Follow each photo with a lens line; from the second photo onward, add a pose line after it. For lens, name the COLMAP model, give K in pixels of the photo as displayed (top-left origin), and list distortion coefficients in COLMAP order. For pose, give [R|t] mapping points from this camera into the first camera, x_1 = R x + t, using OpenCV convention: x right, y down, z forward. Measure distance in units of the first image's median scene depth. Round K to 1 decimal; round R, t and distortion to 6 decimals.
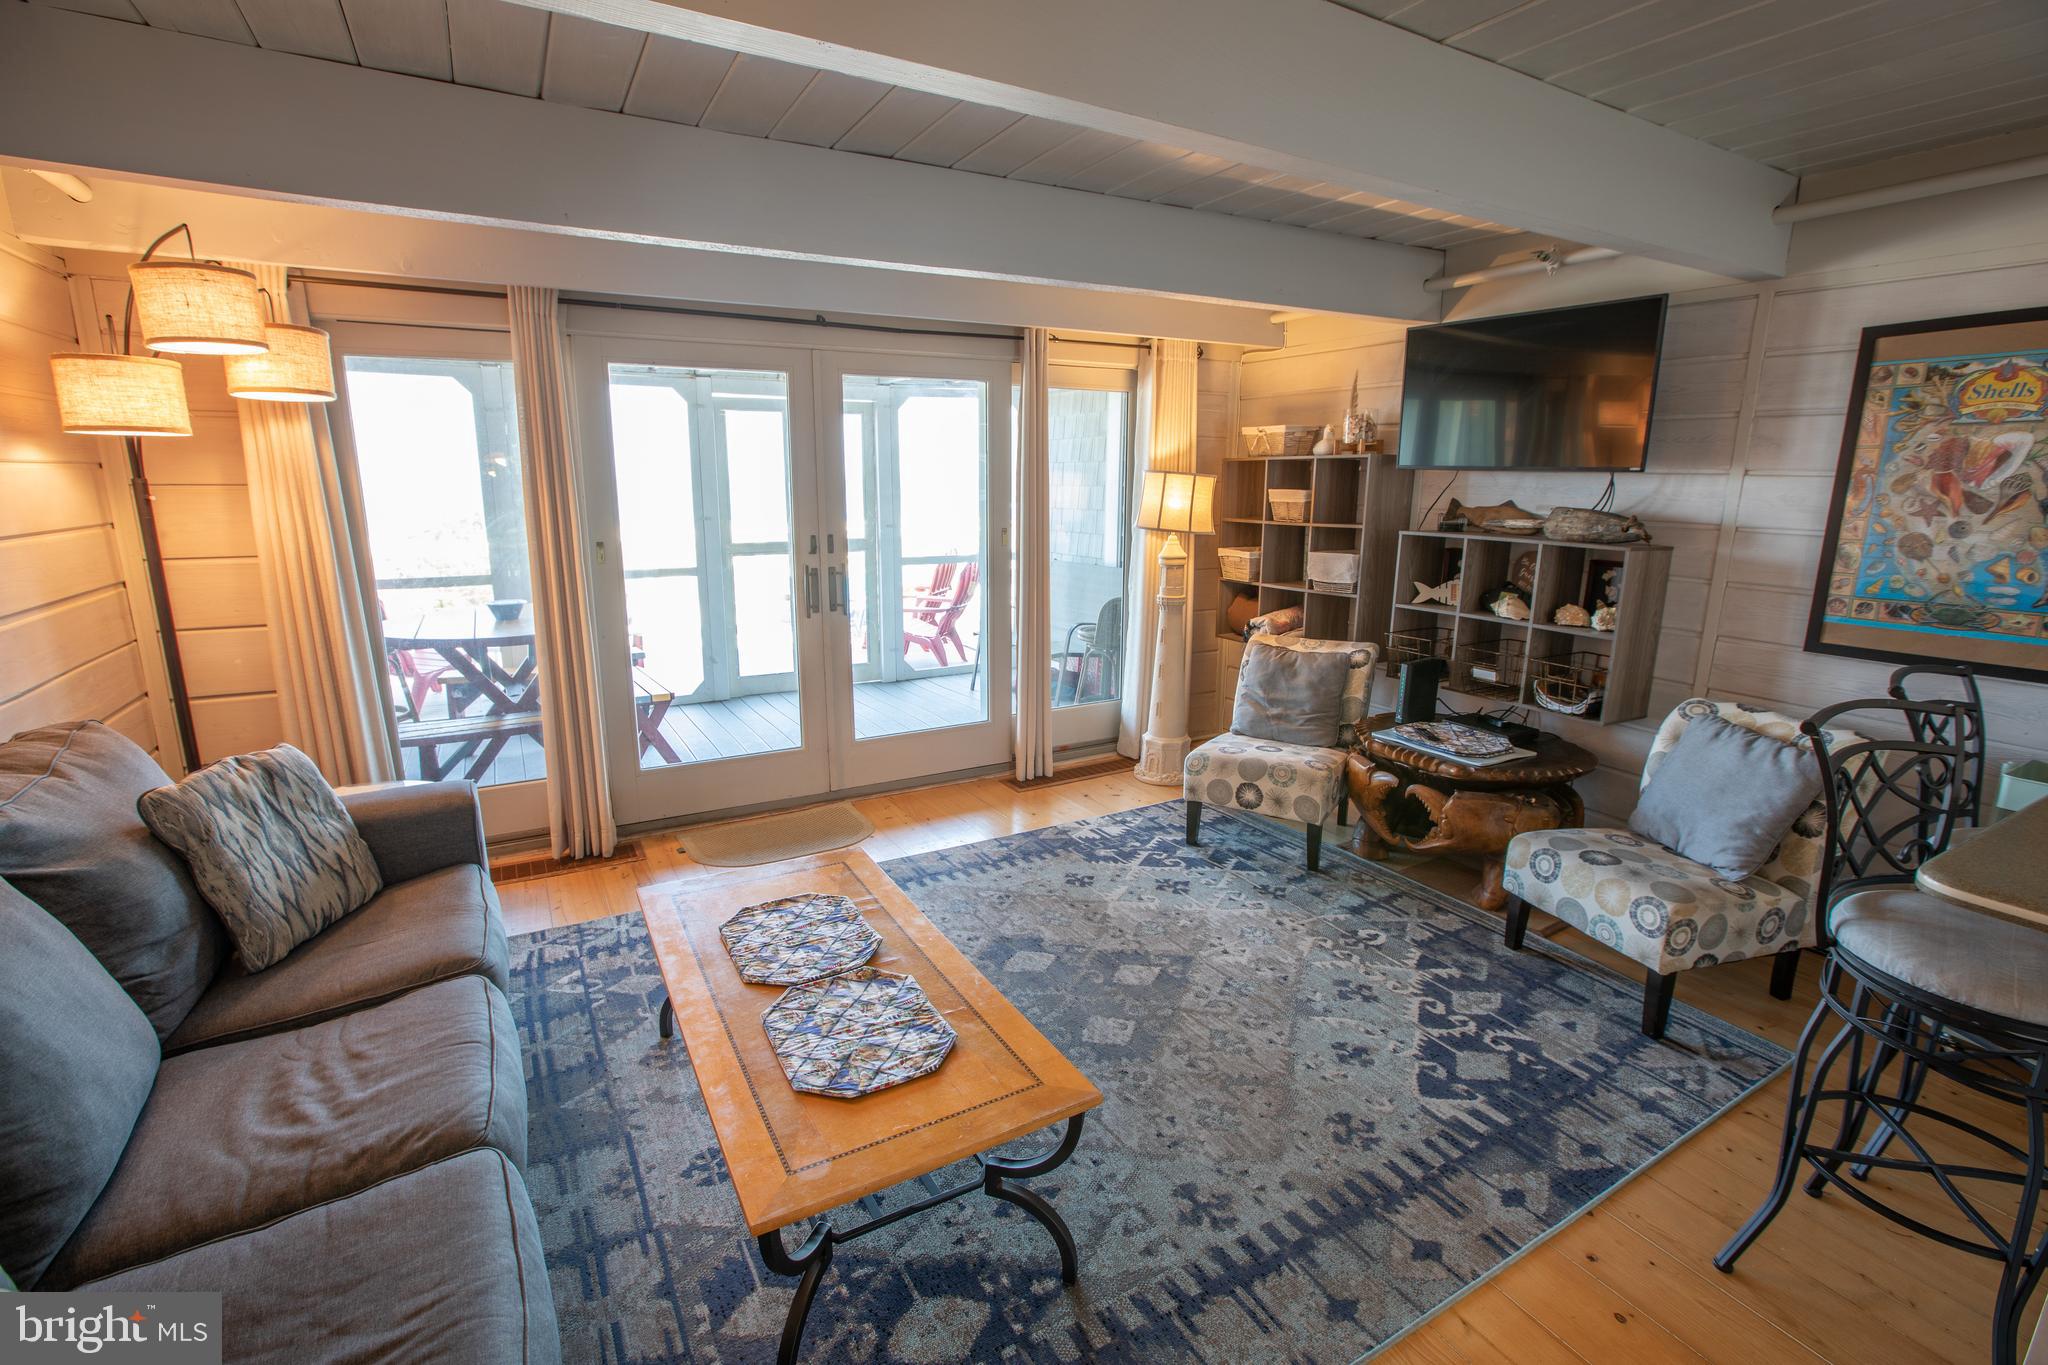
lens RADIAL K [[927.3, 0, 1024.0], [0, 927.3, 682.5], [0, 0, 1]] dist [-0.052598, 0.017004]
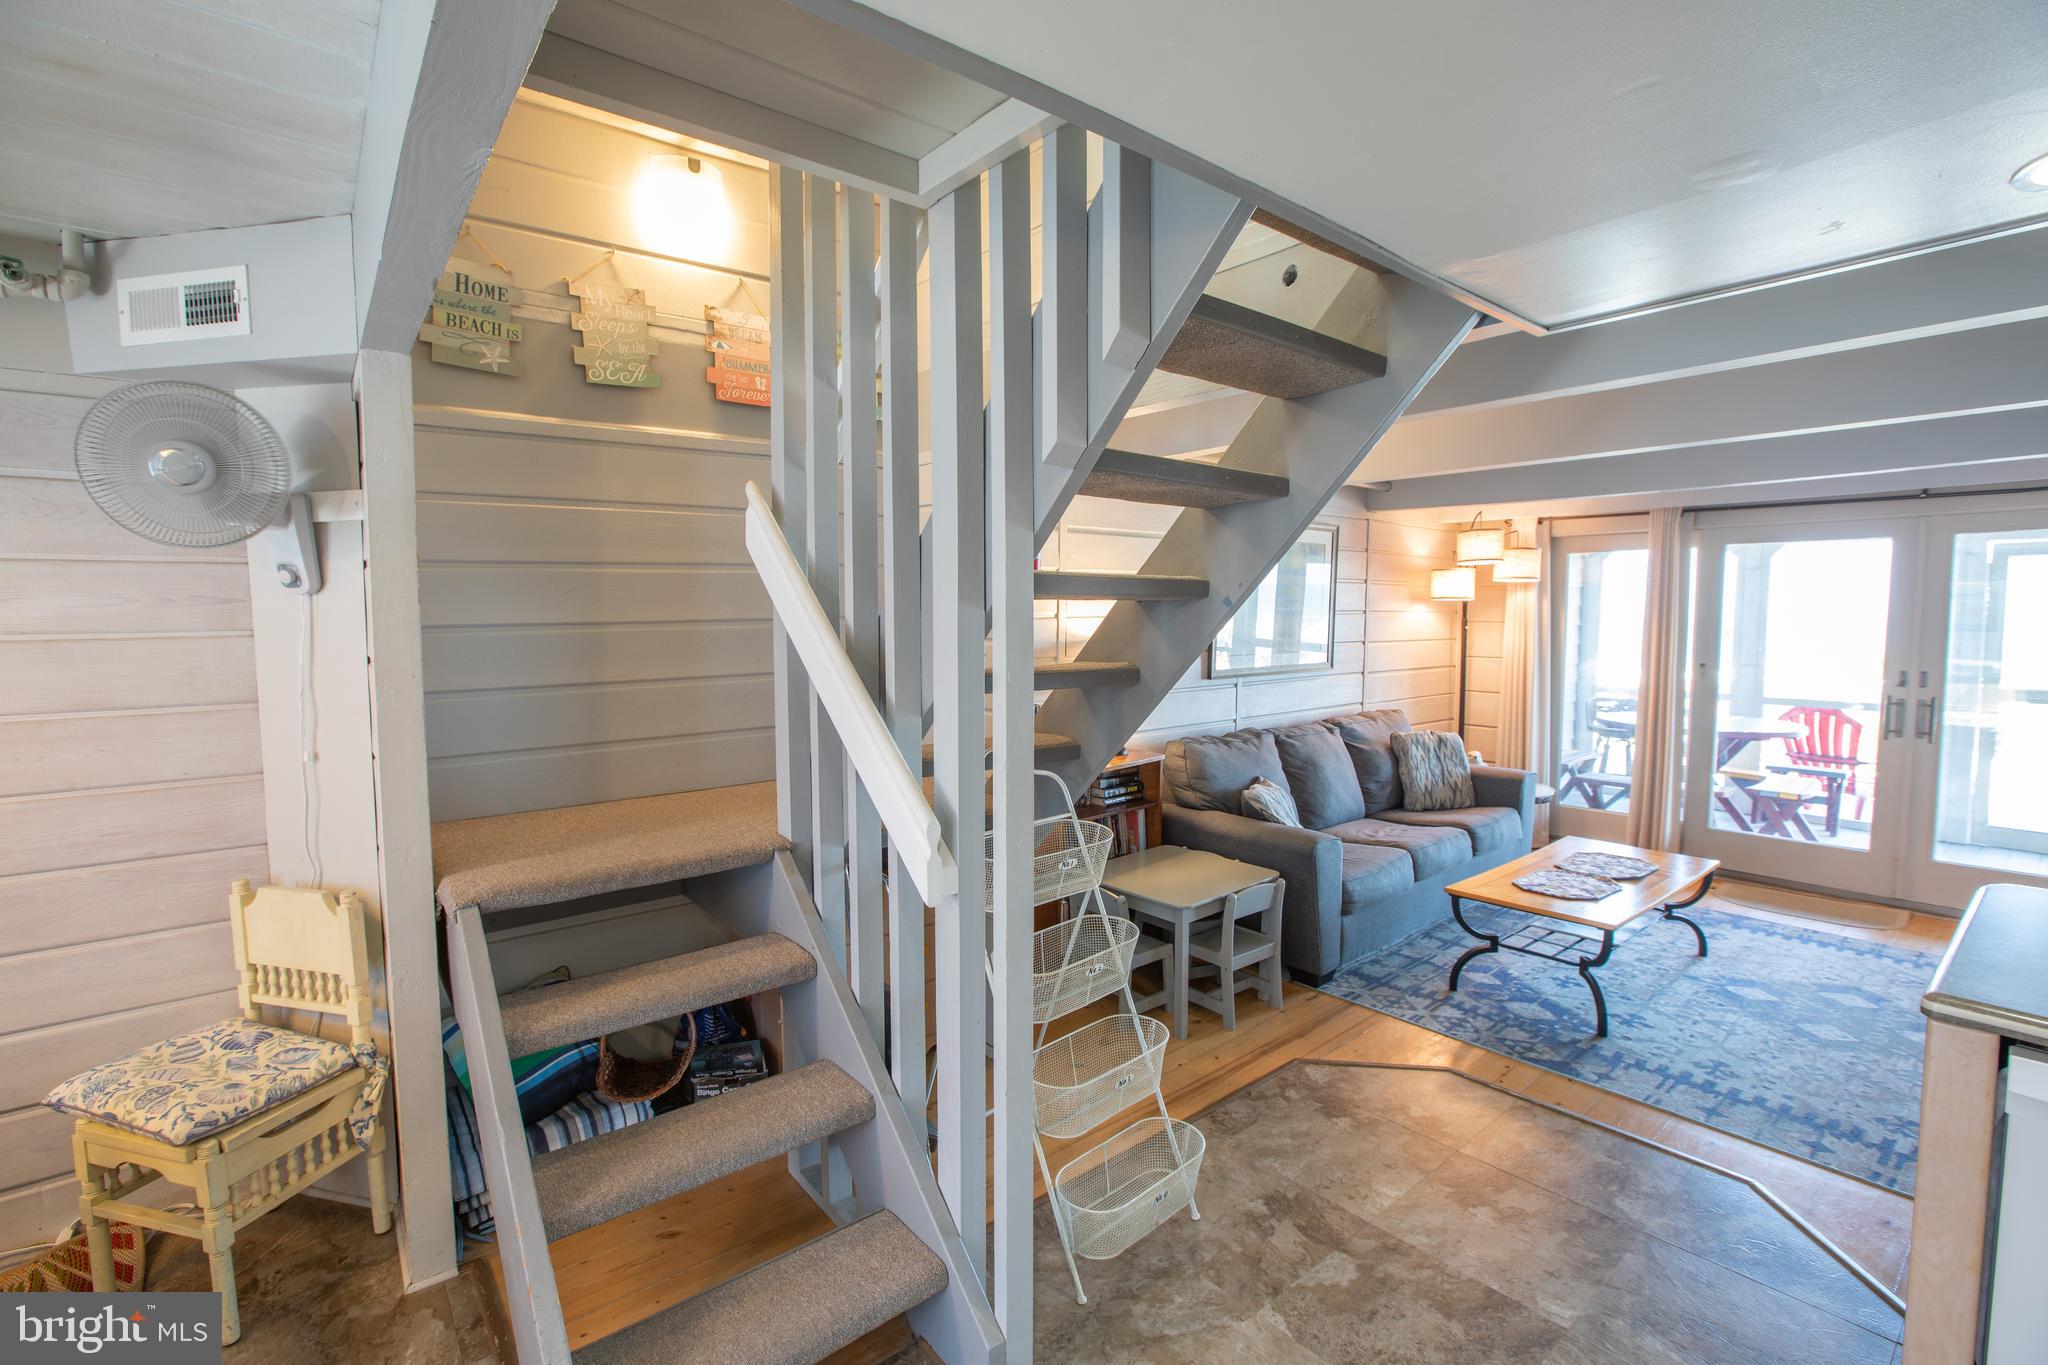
lens RADIAL K [[919.5, 0, 1024.0], [0, 919.5, 682.5], [0, 0, 1]] dist [-0.036288, 0.011796]
pose [[0.169977, 0.068179, -0.983087, 0.934505], [-0.214353, 0.976275, 0.030644, 0.078966], [0.961853, 0.205519, 0.180559, -0.369115]]
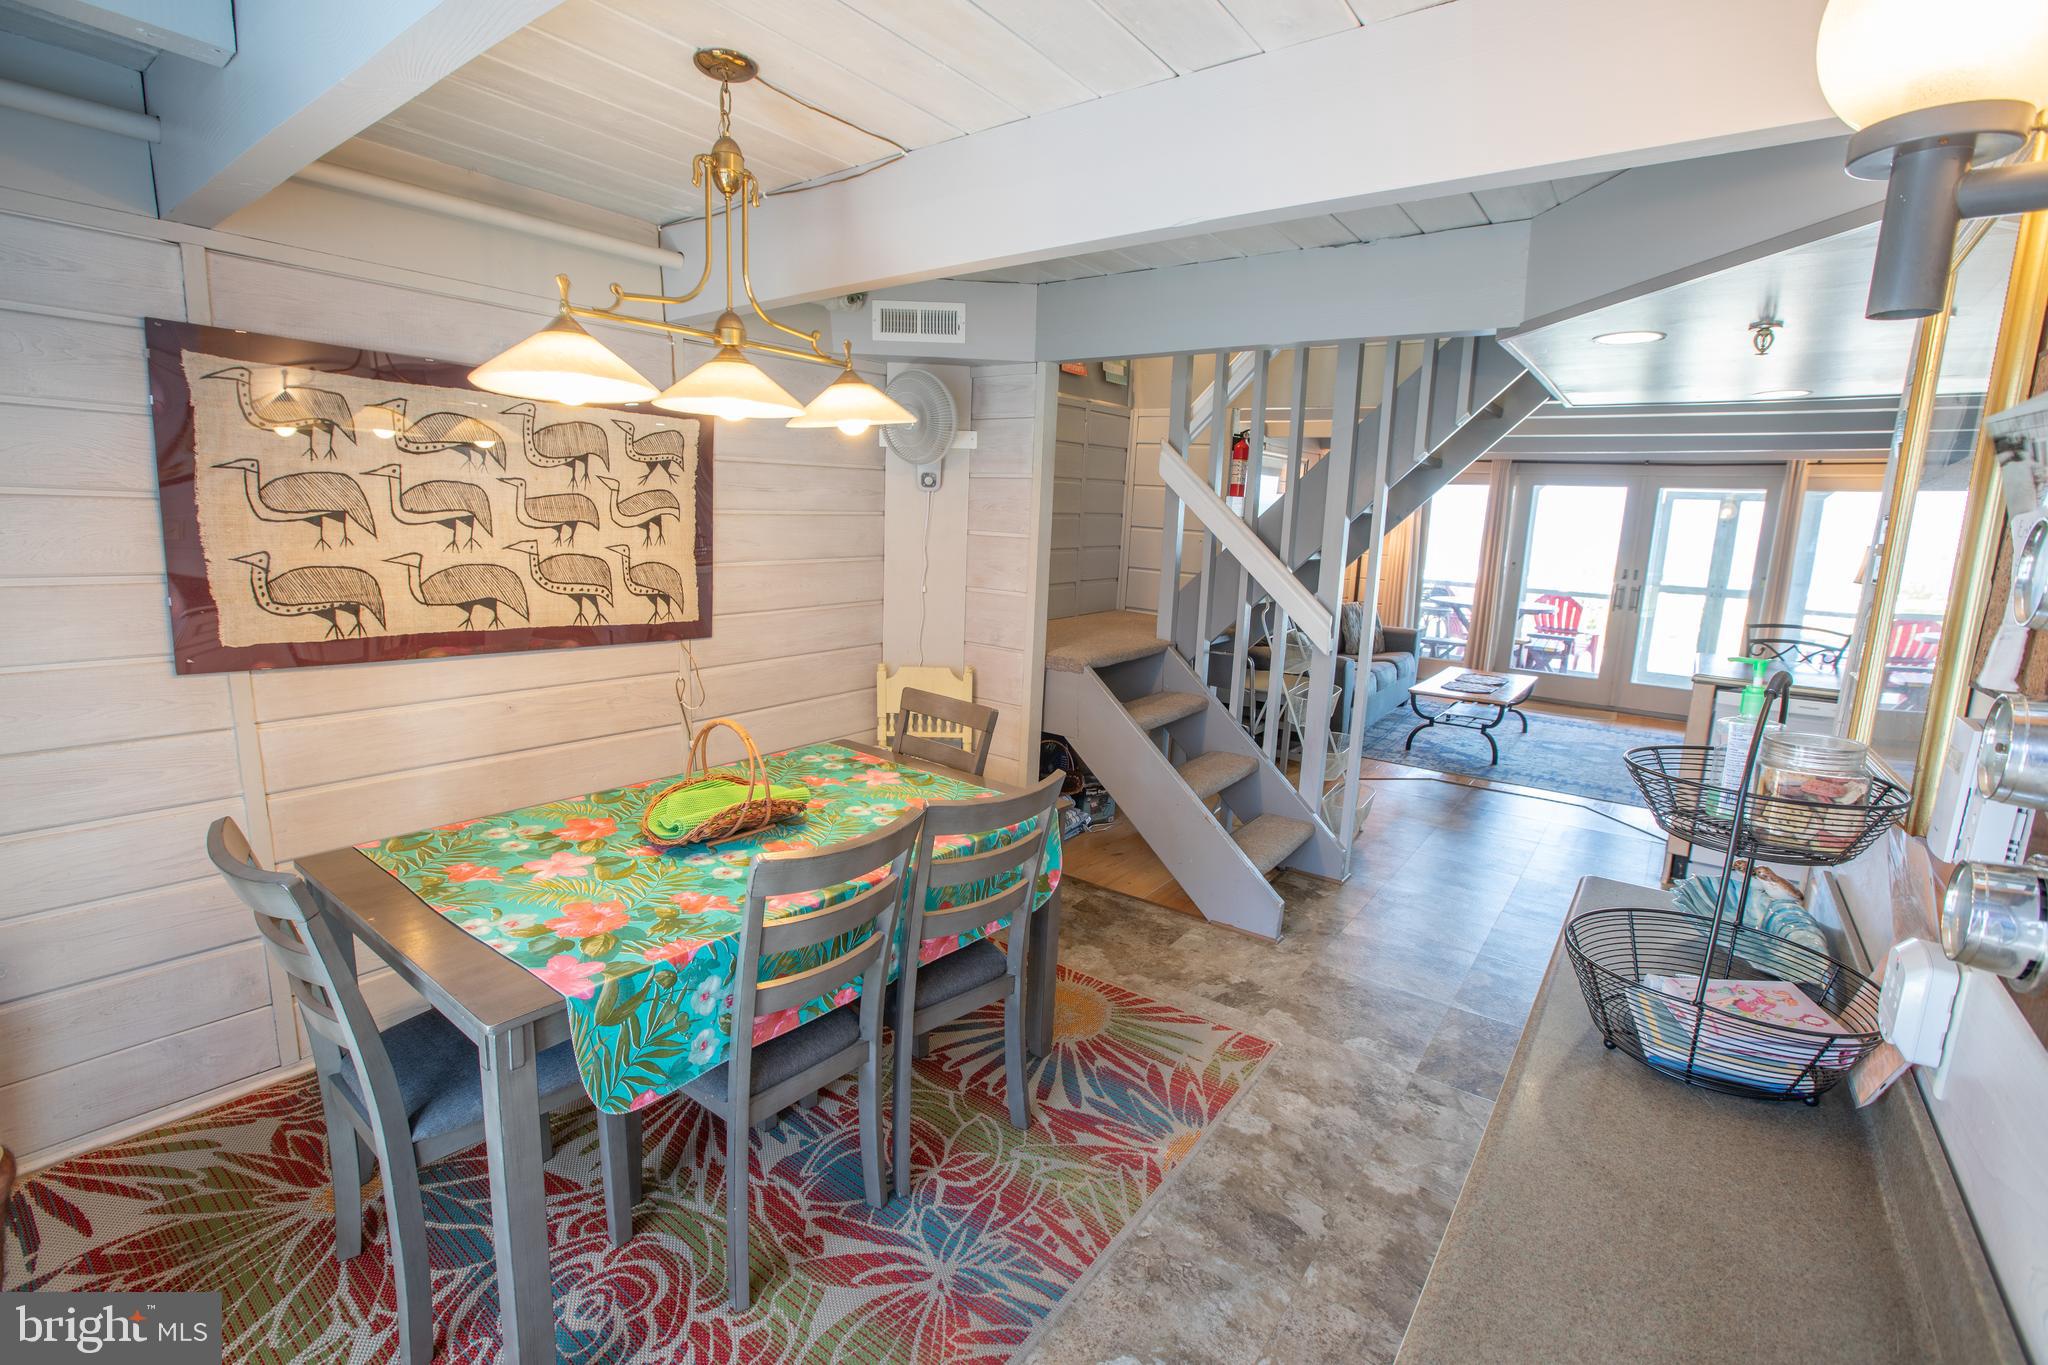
lens RADIAL K [[919.5, 0, 1024.0], [0, 919.5, 682.5], [0, 0, 1]] dist [-0.036288, 0.011796]
pose [[0.407085, 0.177680, -0.895942, 1.331873], [-0.235172, 0.968216, 0.085159, 0.271781], [0.882596, 0.176034, 0.435932, -1.194186]]
